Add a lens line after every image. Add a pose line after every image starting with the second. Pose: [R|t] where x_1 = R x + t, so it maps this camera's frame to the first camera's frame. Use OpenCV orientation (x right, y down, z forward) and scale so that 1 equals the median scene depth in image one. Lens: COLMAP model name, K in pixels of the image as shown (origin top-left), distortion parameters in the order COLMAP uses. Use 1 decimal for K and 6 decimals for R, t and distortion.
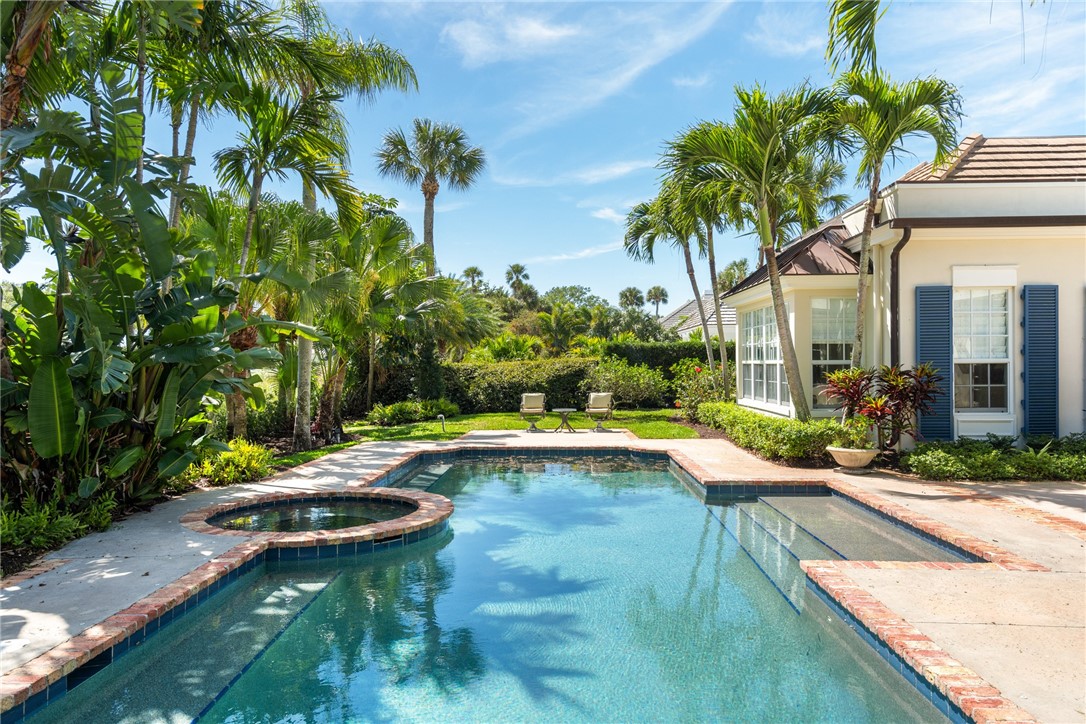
lens RADIAL K [[732.0, 0, 540.8], [0, 732.0, 357.1], [0, 0, 1]] dist [0.004263, 0.002664]
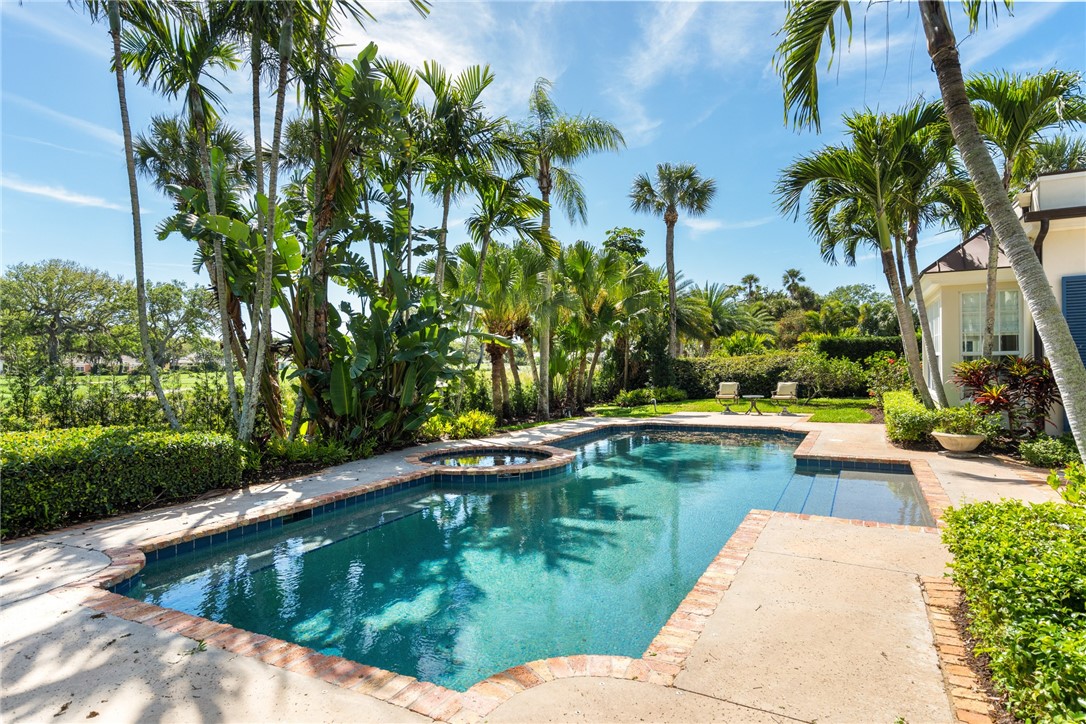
lens RADIAL K [[602.3, 0, 543.5], [0, 602.3, 370.5], [0, 0, 1]] dist [0.002143, 0.001384]
pose [[0.900910, -0.002900, -0.433997, 0.151606], [0.015294, 0.999569, 0.025068, -0.000193], [0.433737, -0.029222, 0.900565, -0.036030]]
